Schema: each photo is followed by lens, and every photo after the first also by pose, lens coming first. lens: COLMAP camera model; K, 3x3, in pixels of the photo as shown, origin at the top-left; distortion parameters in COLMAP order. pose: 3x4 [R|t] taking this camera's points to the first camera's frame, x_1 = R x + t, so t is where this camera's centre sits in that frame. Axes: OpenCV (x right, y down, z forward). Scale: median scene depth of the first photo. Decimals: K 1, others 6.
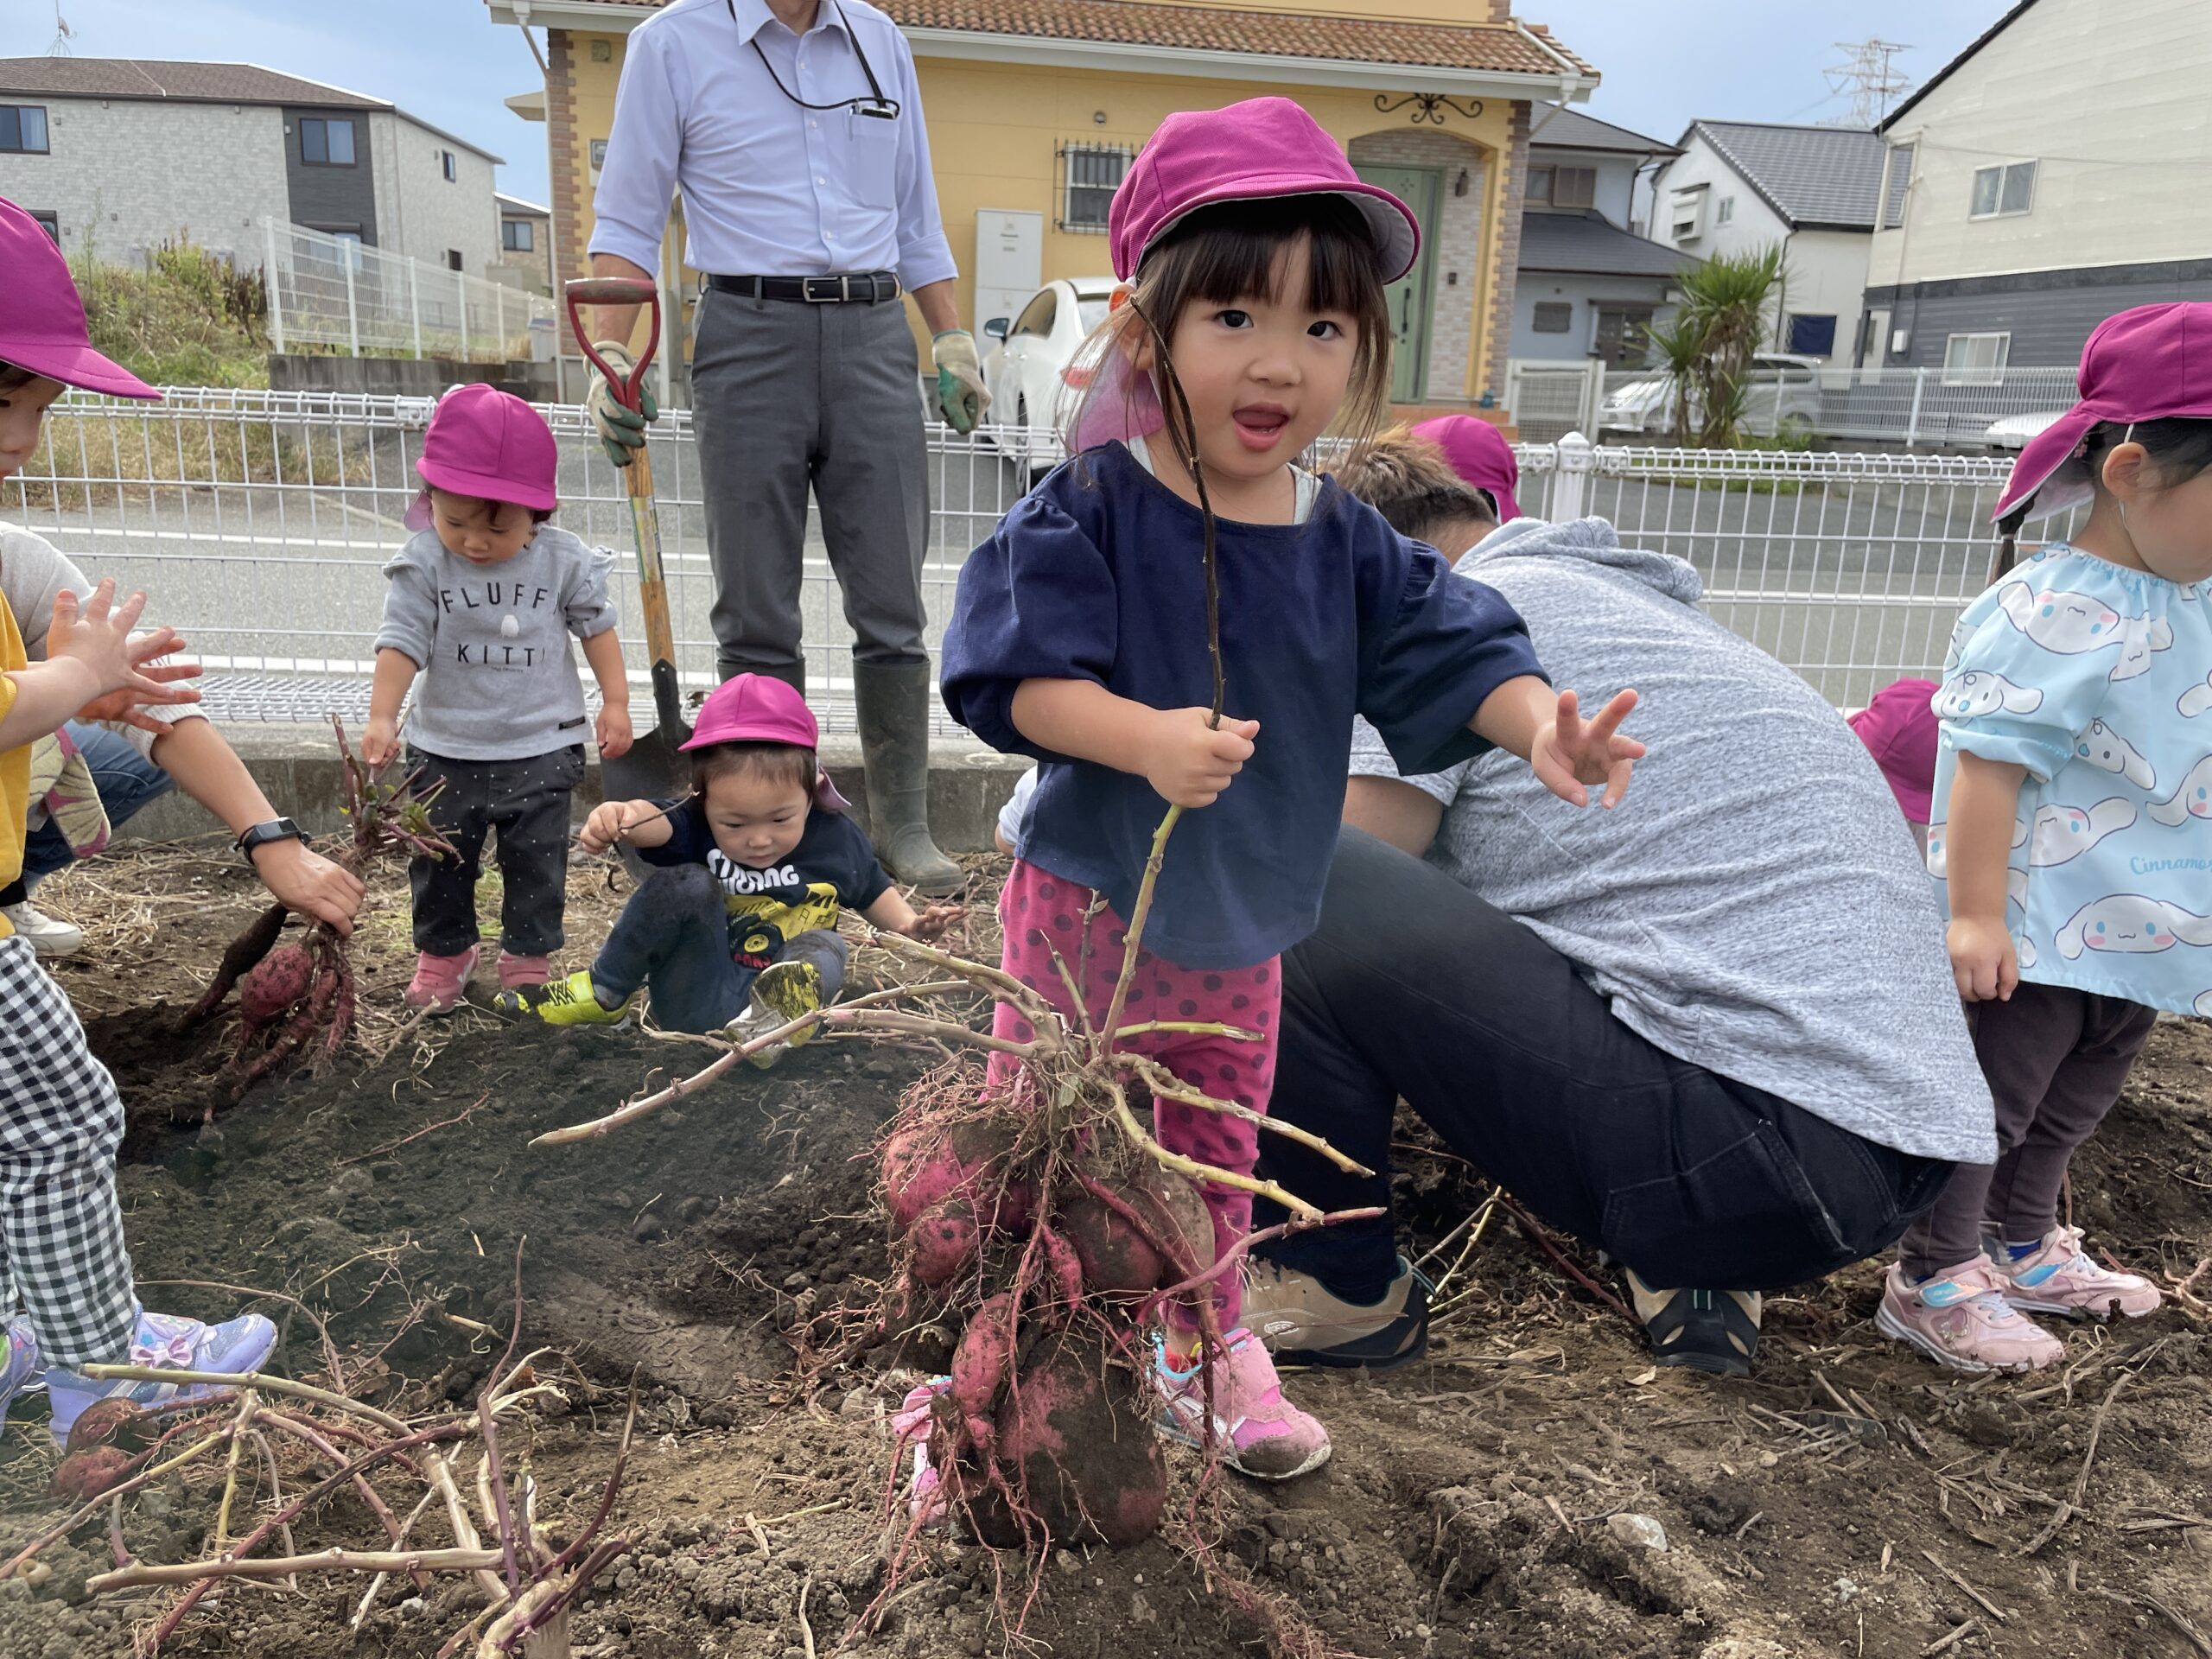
lens RADIAL K [[1662.0, 0, 1118.5], [0, 1662.0, 830.1], [0, 0, 1]] dist [0.059372, -0.092623]
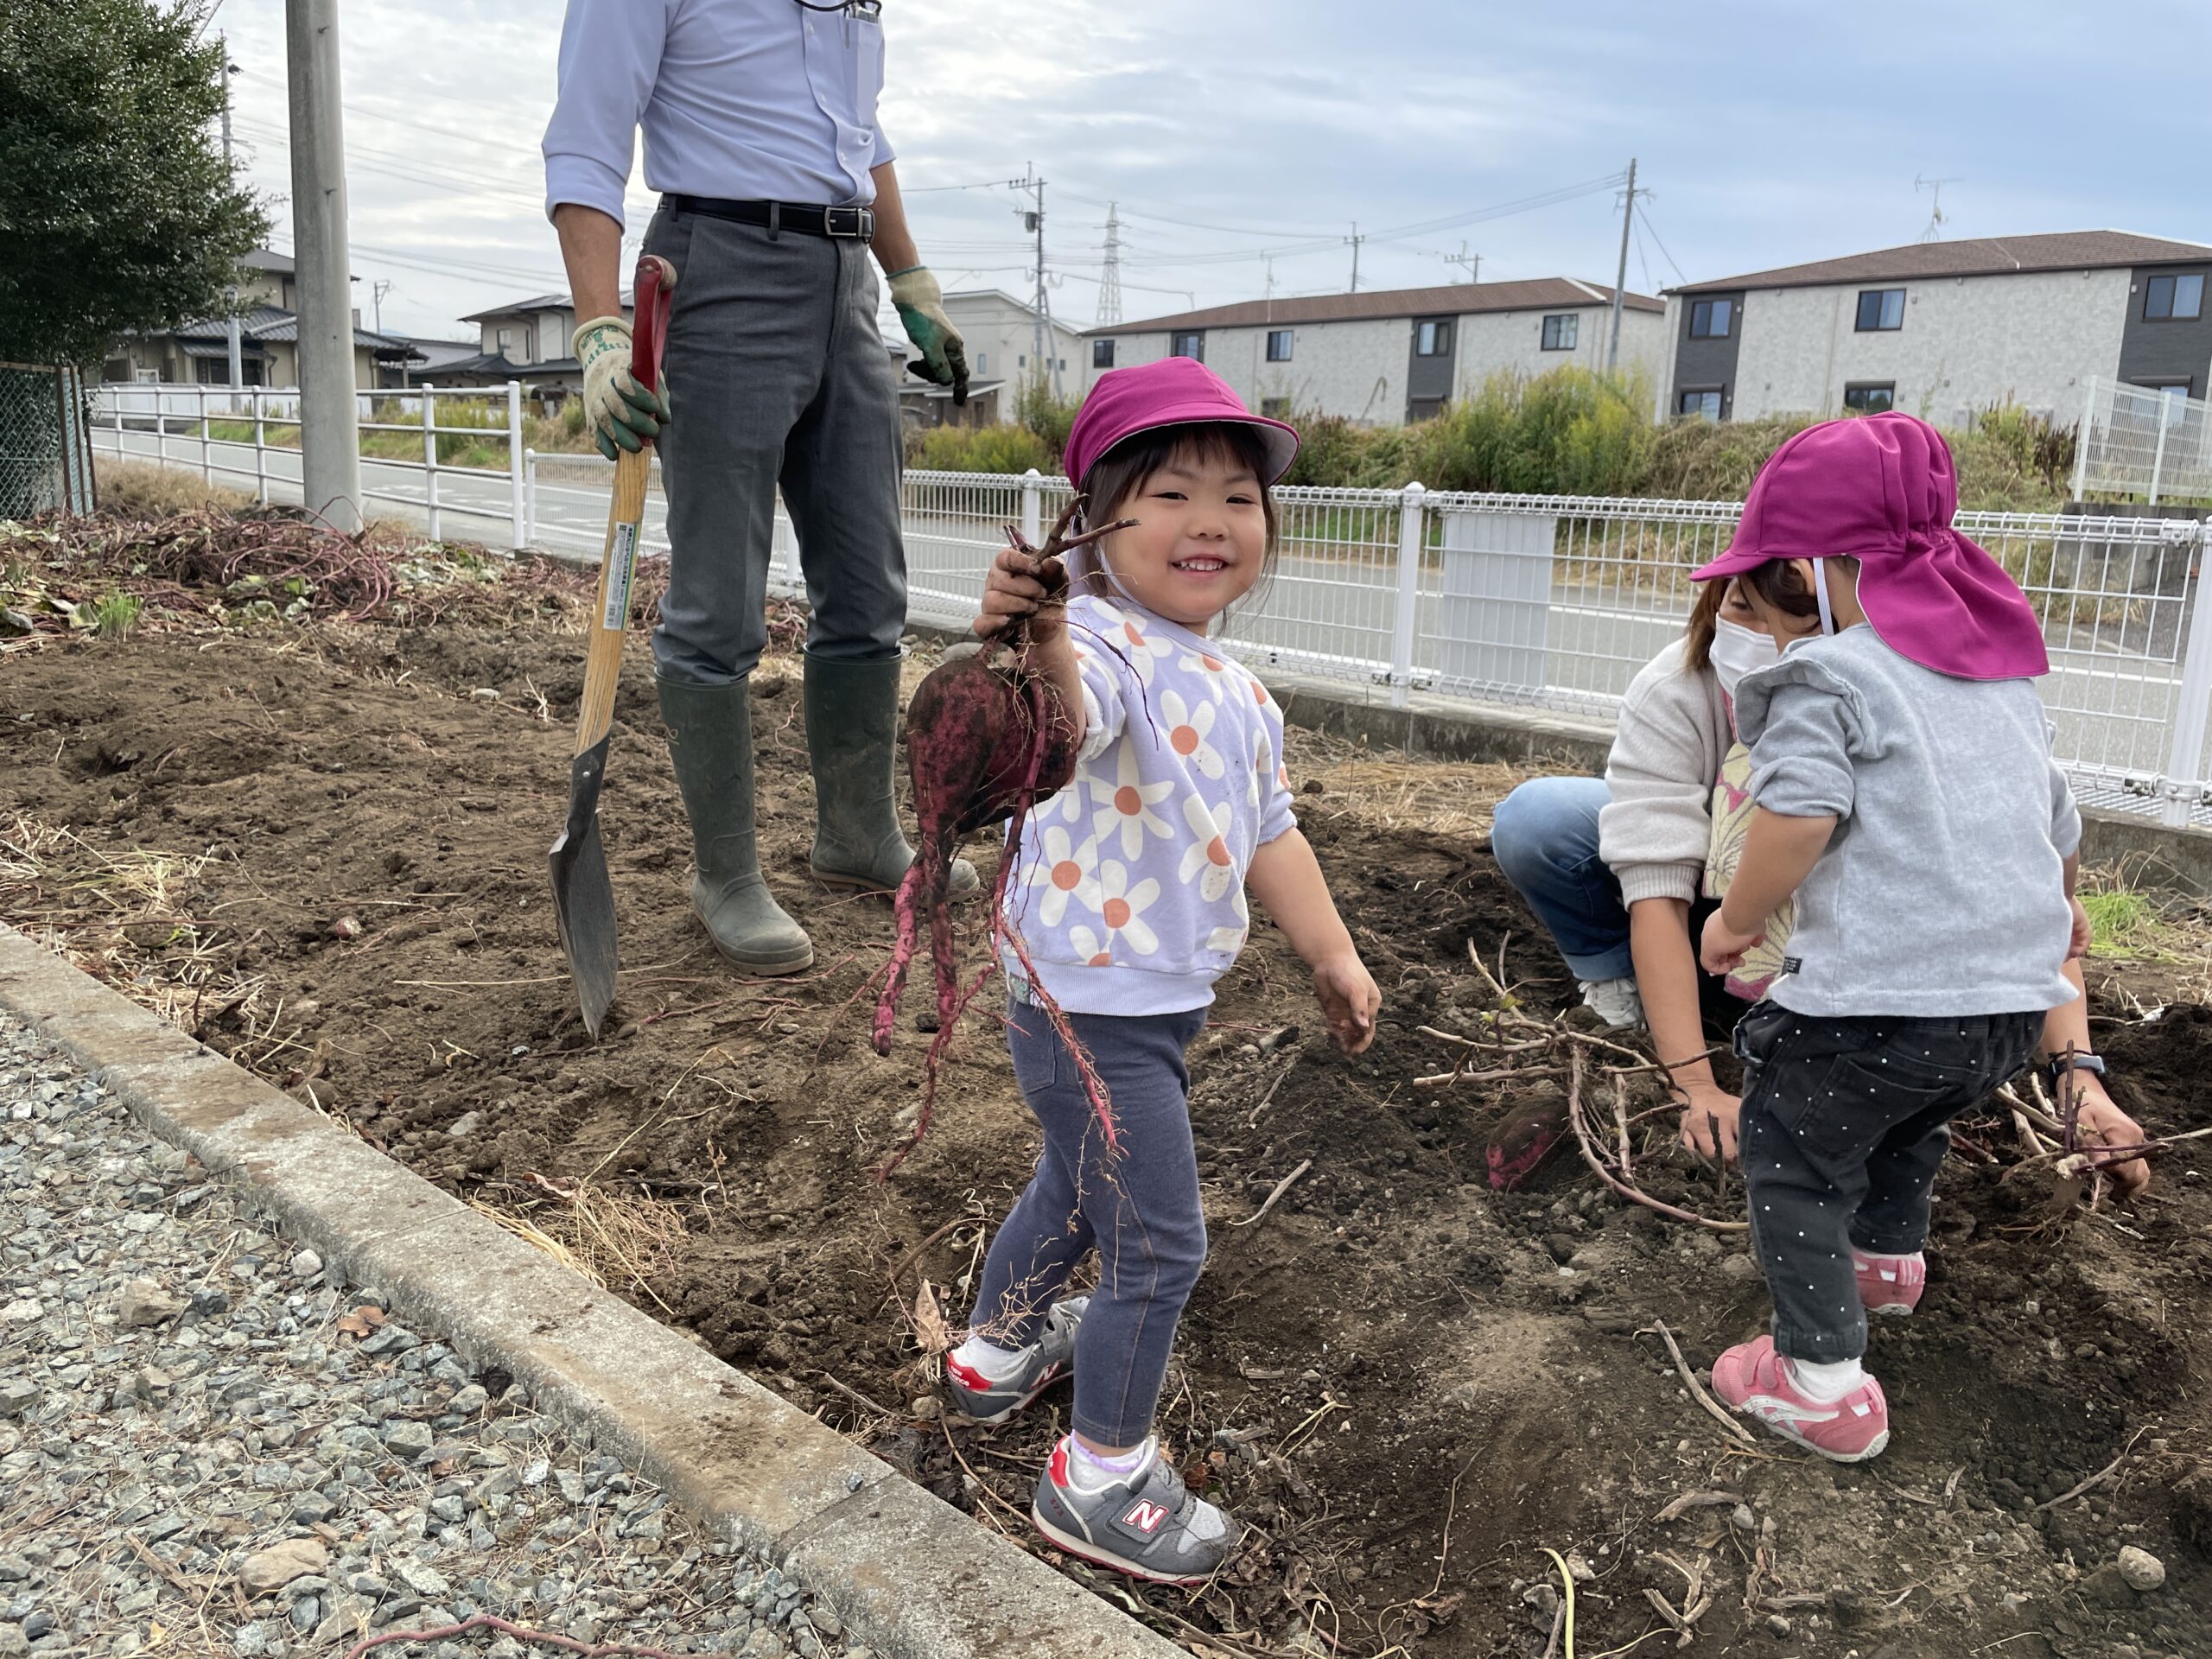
lens RADIAL K [[1662.0, 0, 1123.5], [0, 1662.0, 799.1], [0, 0, 1]] dist [0.059372, -0.092623]
pose [[0.574463, 0.138816, -0.806674, 0.020132], [-0.222806, 0.974821, 0.009084, 0.013362], [0.787623, 0.174513, 0.590928, -0.038760]]
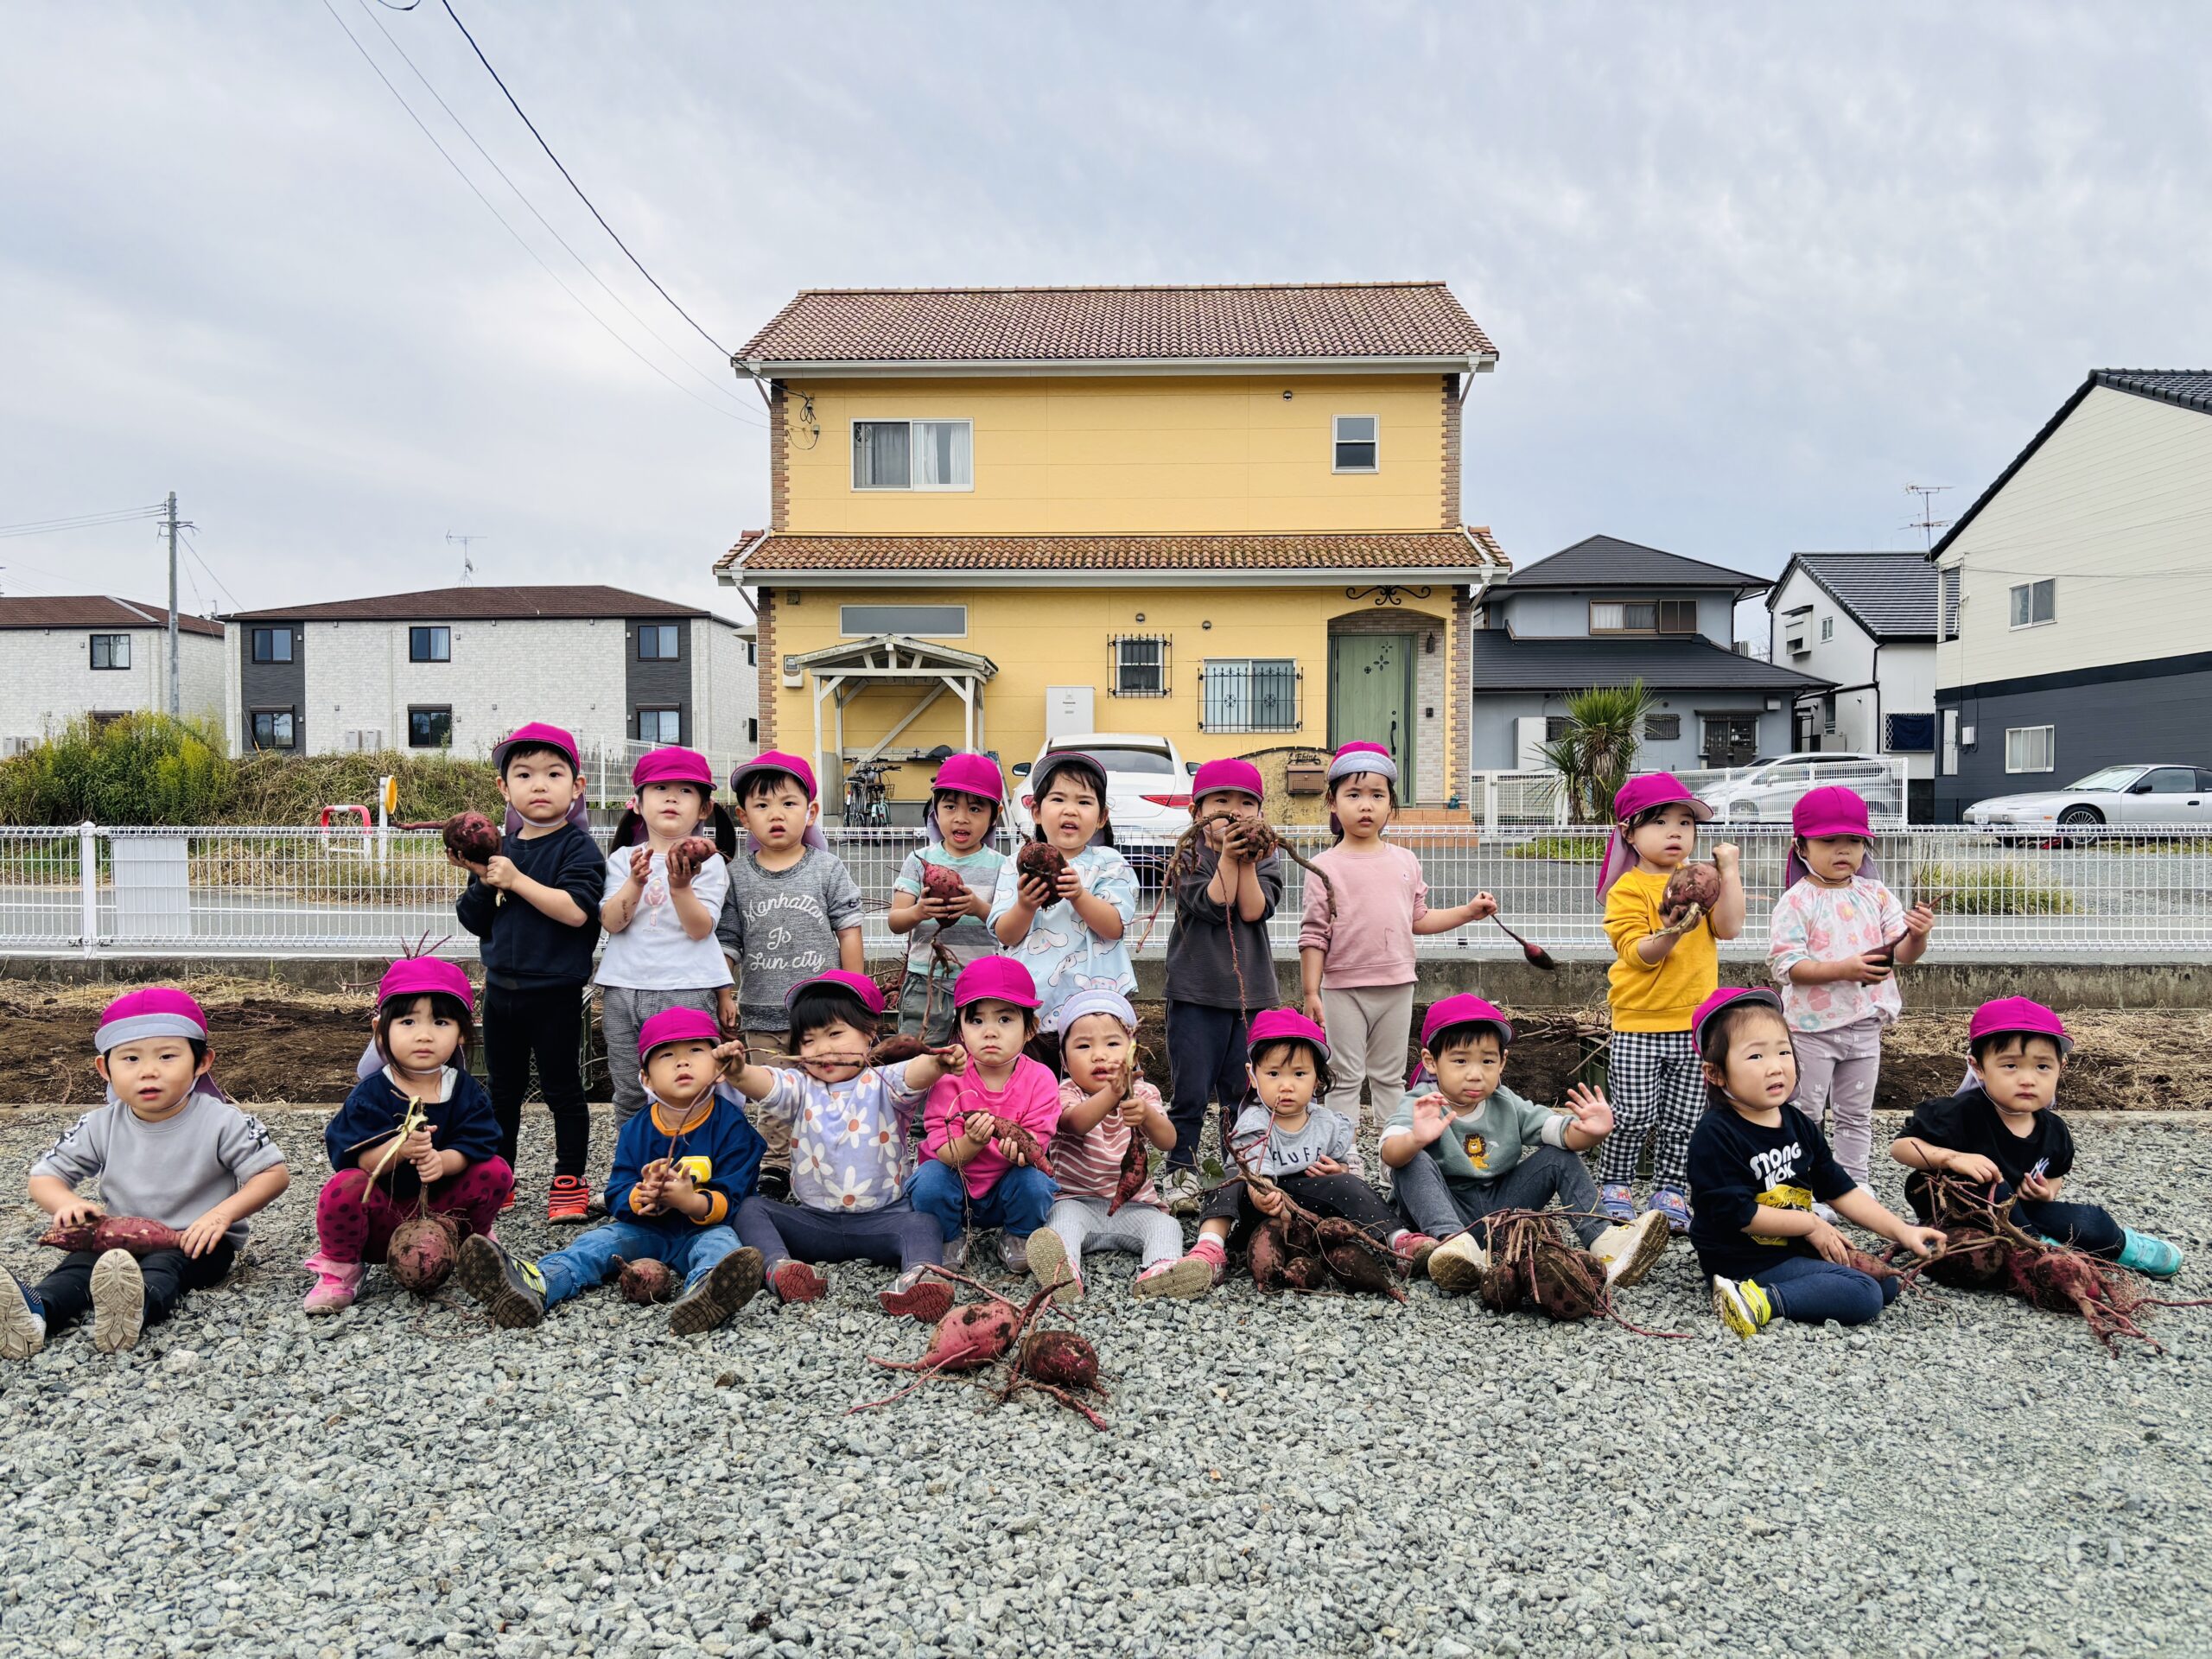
lens RADIAL K [[1668.6, 0, 1128.3], [0, 1668.6, 852.4], [0, 0, 1]] dist [0.012809, -0.006330]
pose [[0.985357, -0.037195, -0.166398, 0.157808], [-0.002031, 0.973287, -0.229585, 0.060982], [0.170492, 0.226561, 0.958959, -0.214702]]
